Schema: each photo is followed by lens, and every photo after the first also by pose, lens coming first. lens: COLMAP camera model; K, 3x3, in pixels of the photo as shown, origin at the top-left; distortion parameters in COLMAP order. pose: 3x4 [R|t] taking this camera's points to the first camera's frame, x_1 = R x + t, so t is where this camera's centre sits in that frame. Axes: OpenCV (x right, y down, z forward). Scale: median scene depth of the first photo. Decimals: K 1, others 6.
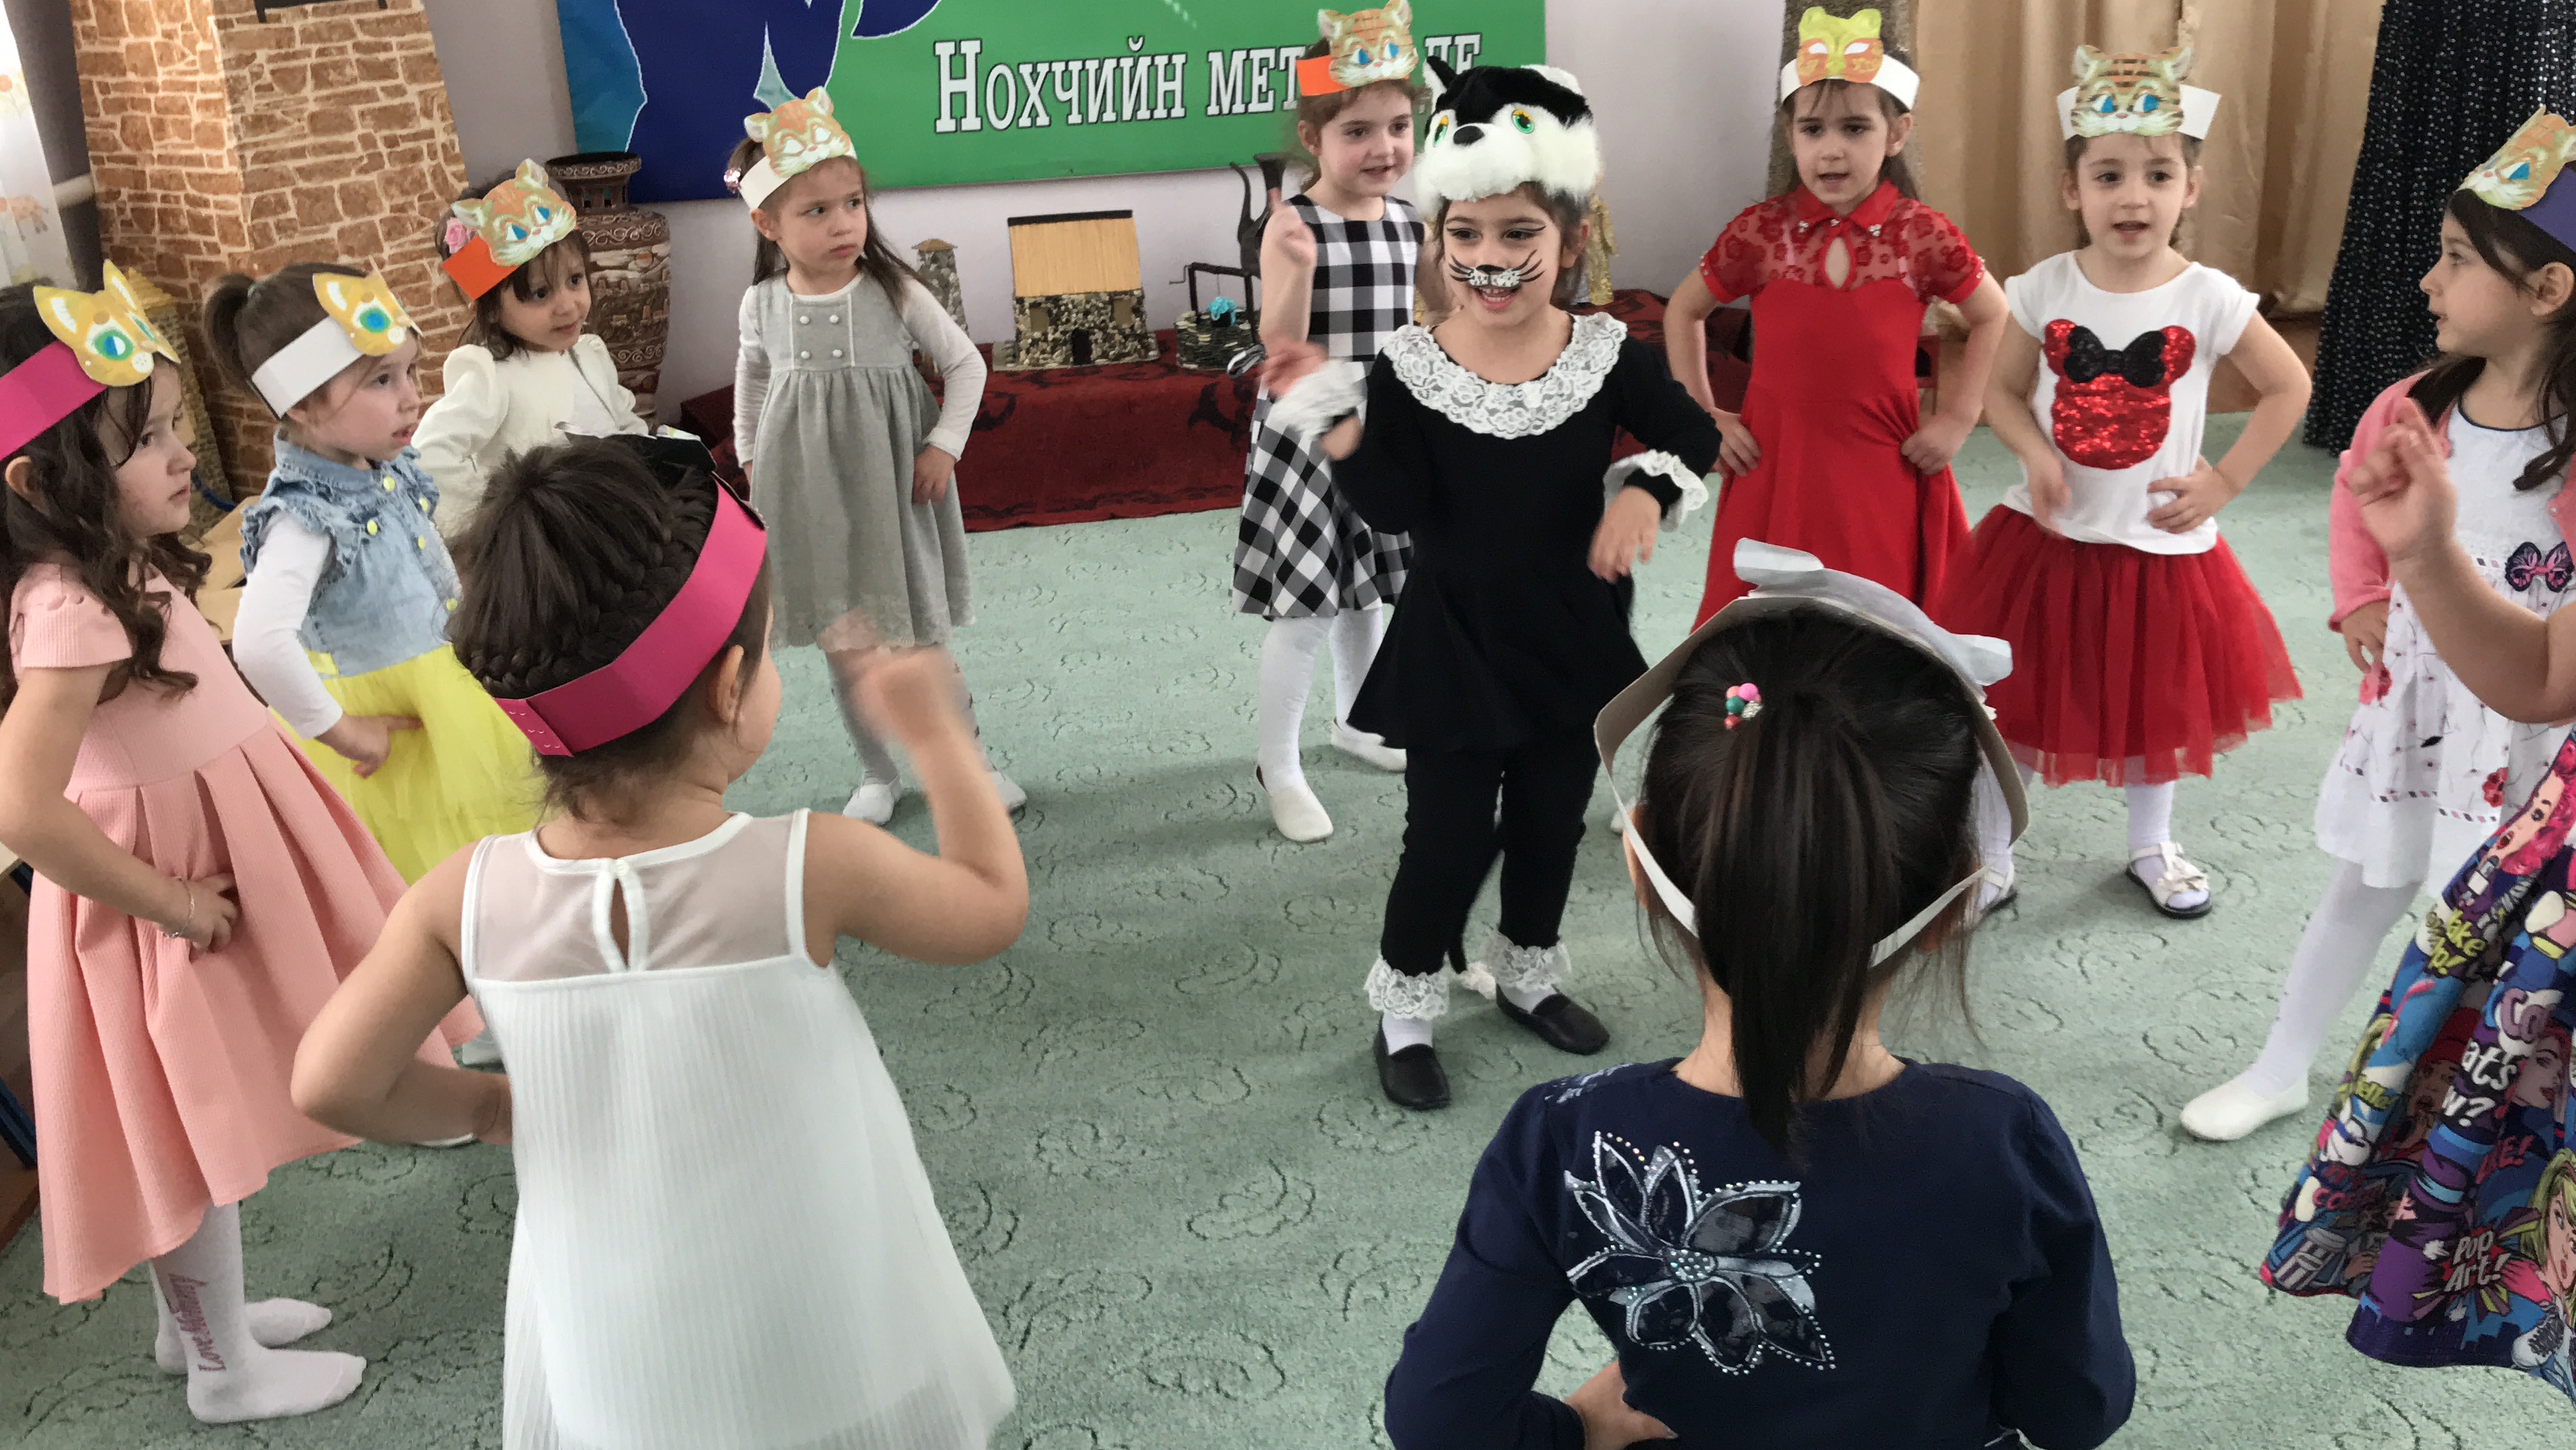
lens RADIAL K [[2543.1, 0, 1272.4], [0, 2543.1, 709.0], [0, 0, 1]] dist [0.011986, 0.000000]
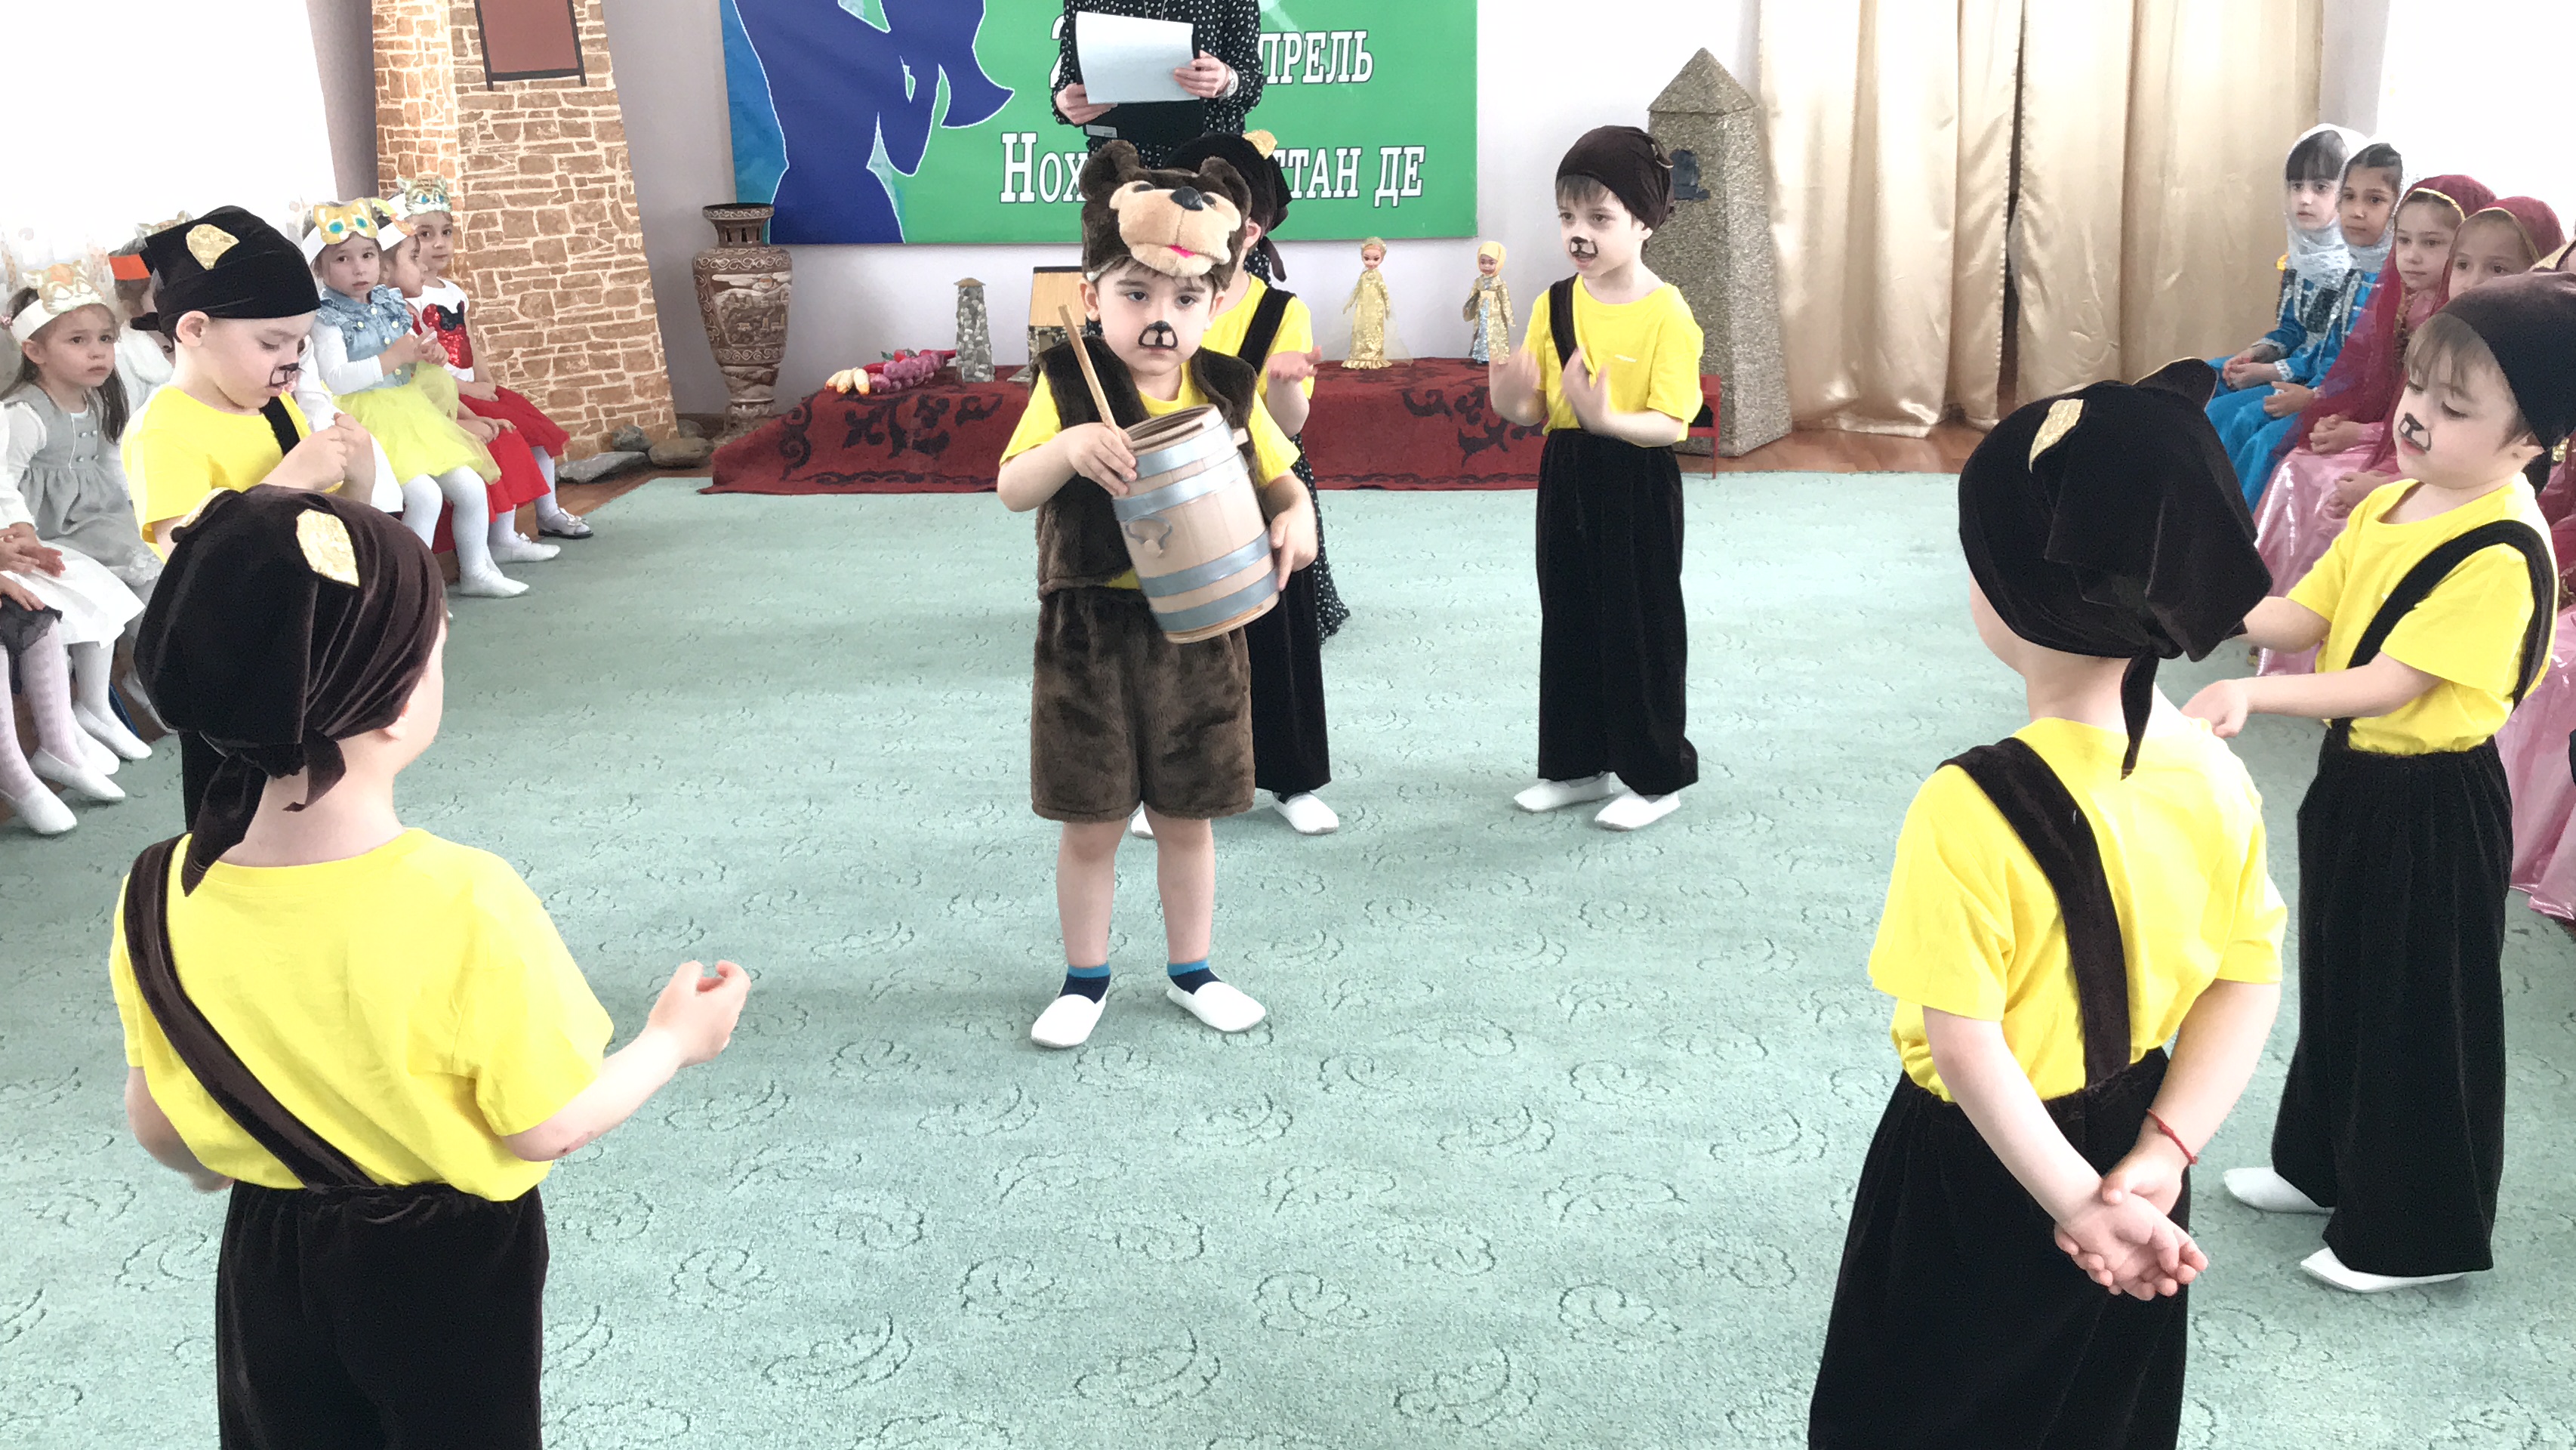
lens RADIAL K [[2543.1, 0, 1287.7], [0, 2543.1, 745.0], [0, 0, 1]] dist [0.011986, 0.000000]
pose [[0.976795, 0.088108, -0.195212, 0.316576], [-0.097743, 0.994397, -0.040268, 0.095658], [0.190570, 0.058414, 0.979934, -0.251524]]
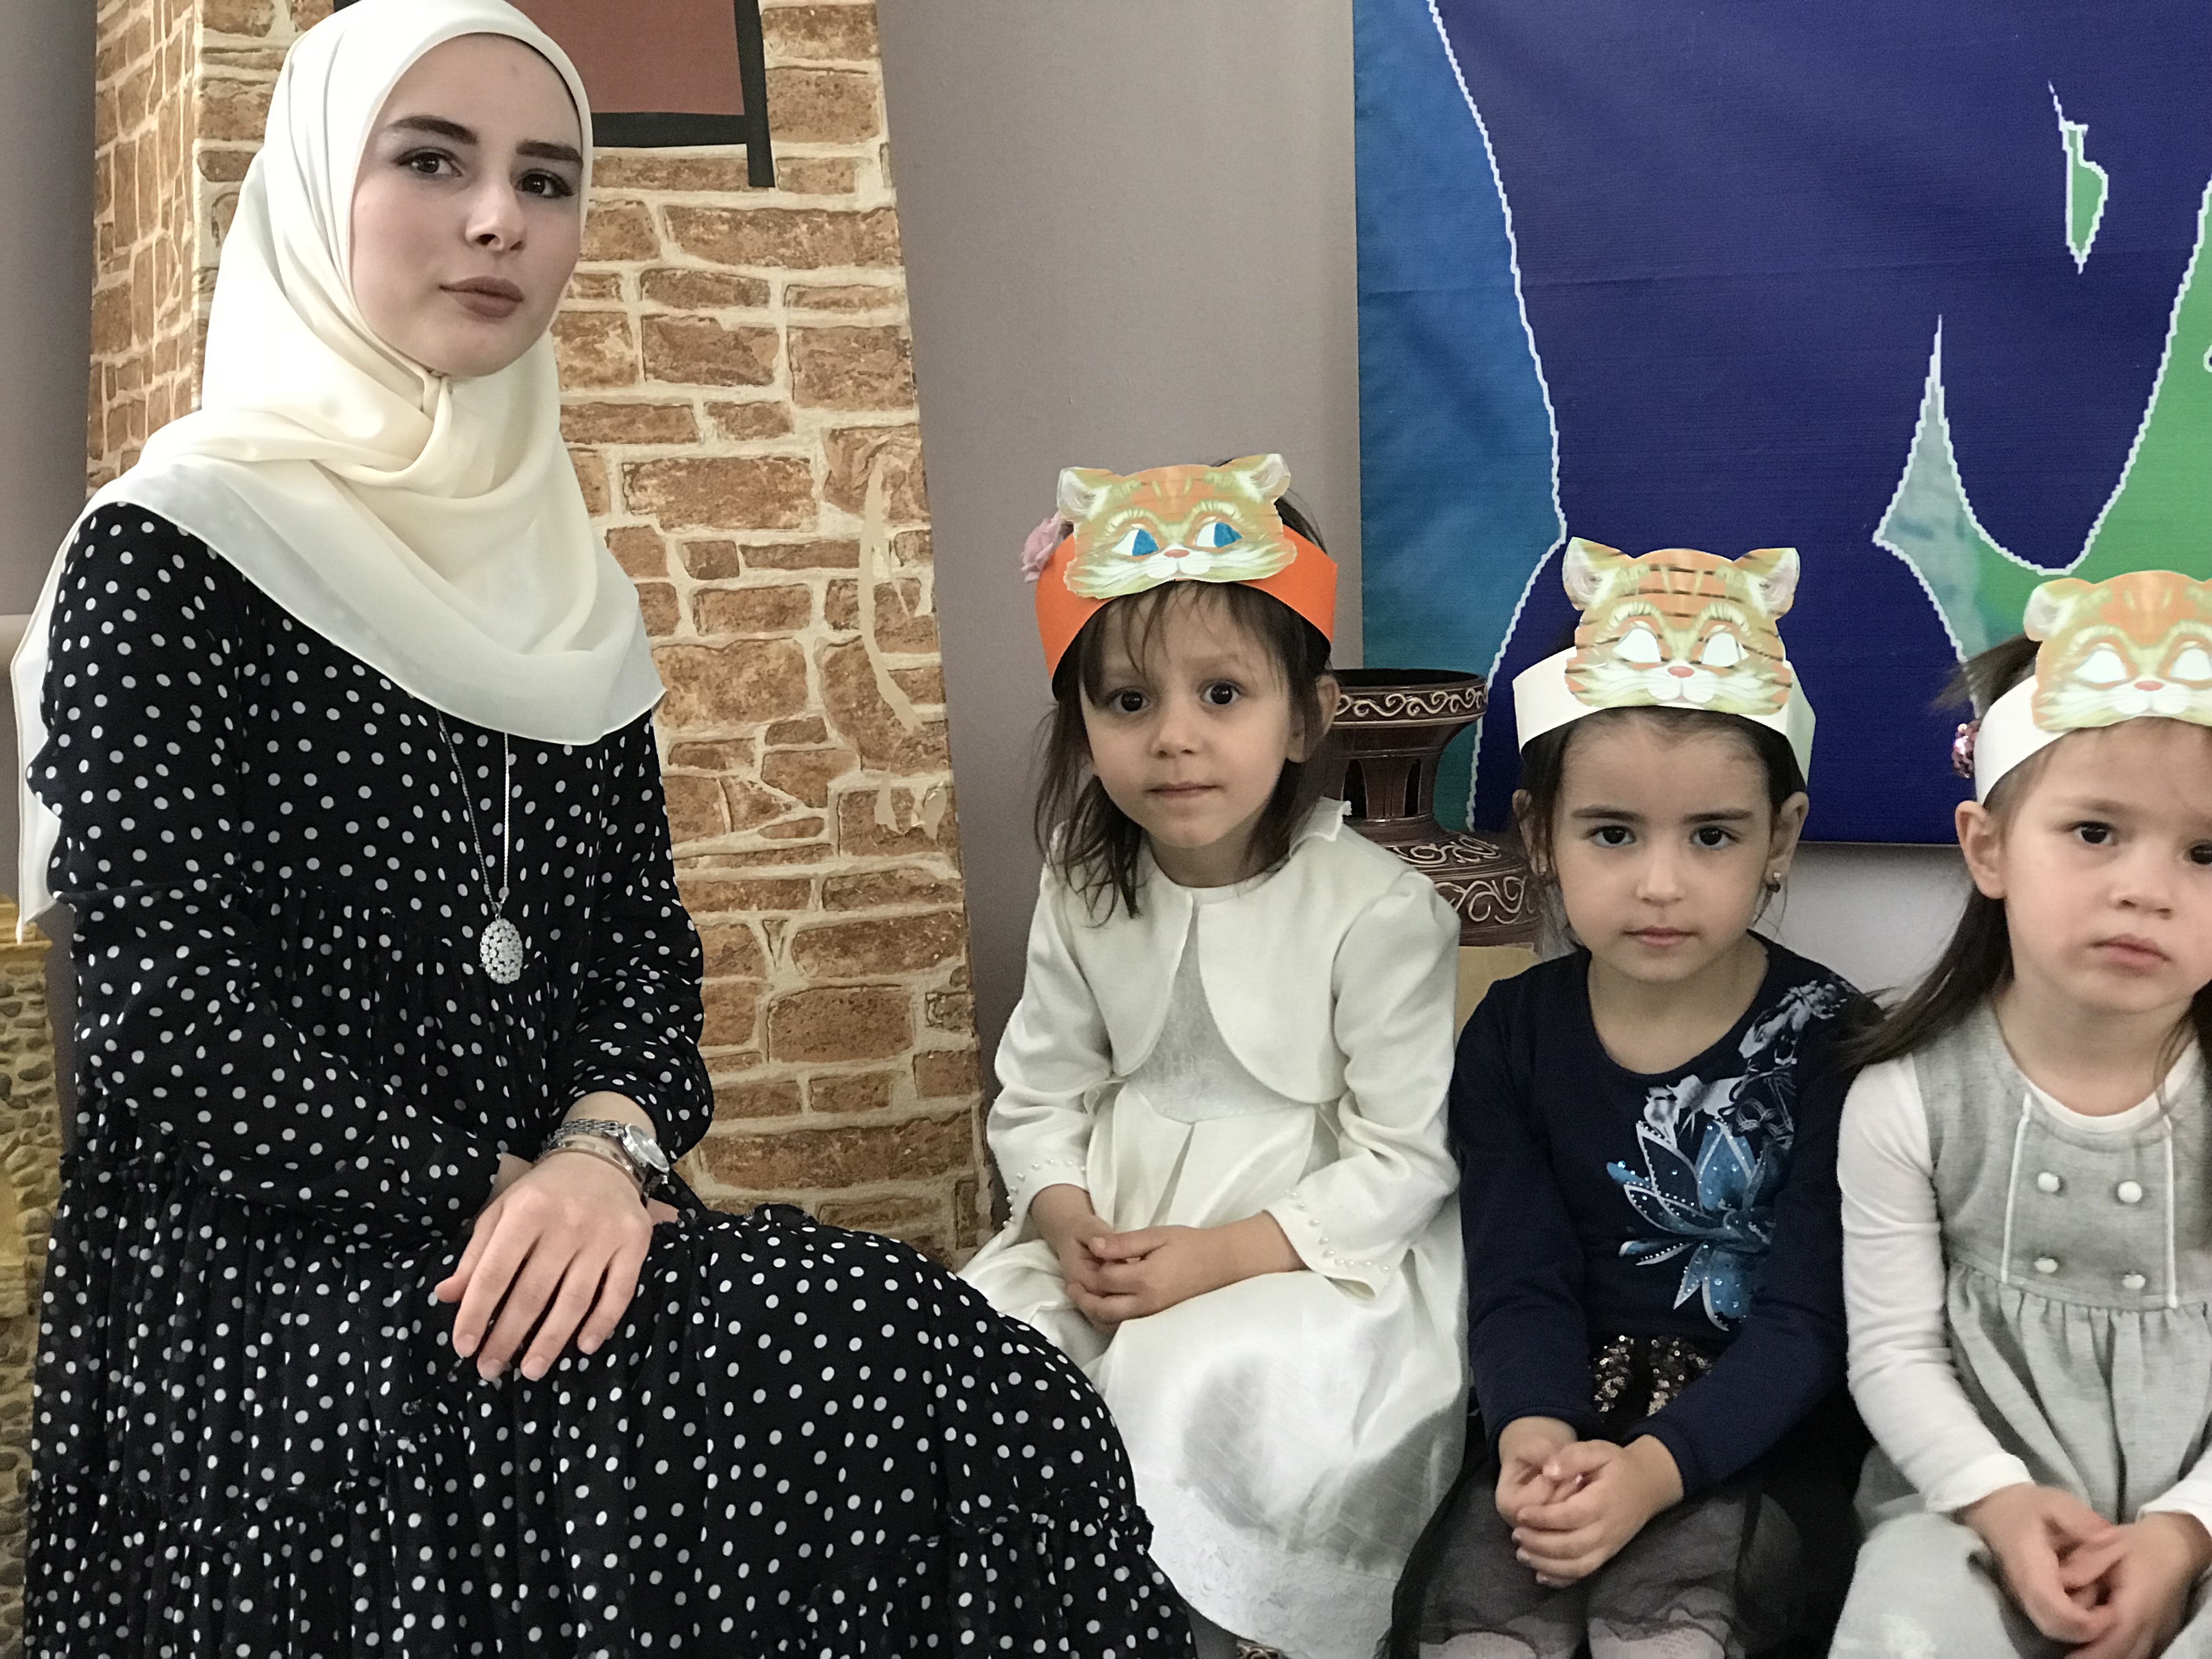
lens RADIAL K [[3704.5, 0, 1108.1], [0, 3704.5, 848.5], [0, 0, 1]] dist [0.049660, 0.000000]
pose [[0.840714, 0.082296, -0.535189, -0.032949], [-0.208437, 0.961405, -0.179593, -0.106268], [0.499754, 0.262540, 0.825420, 0.619305]]
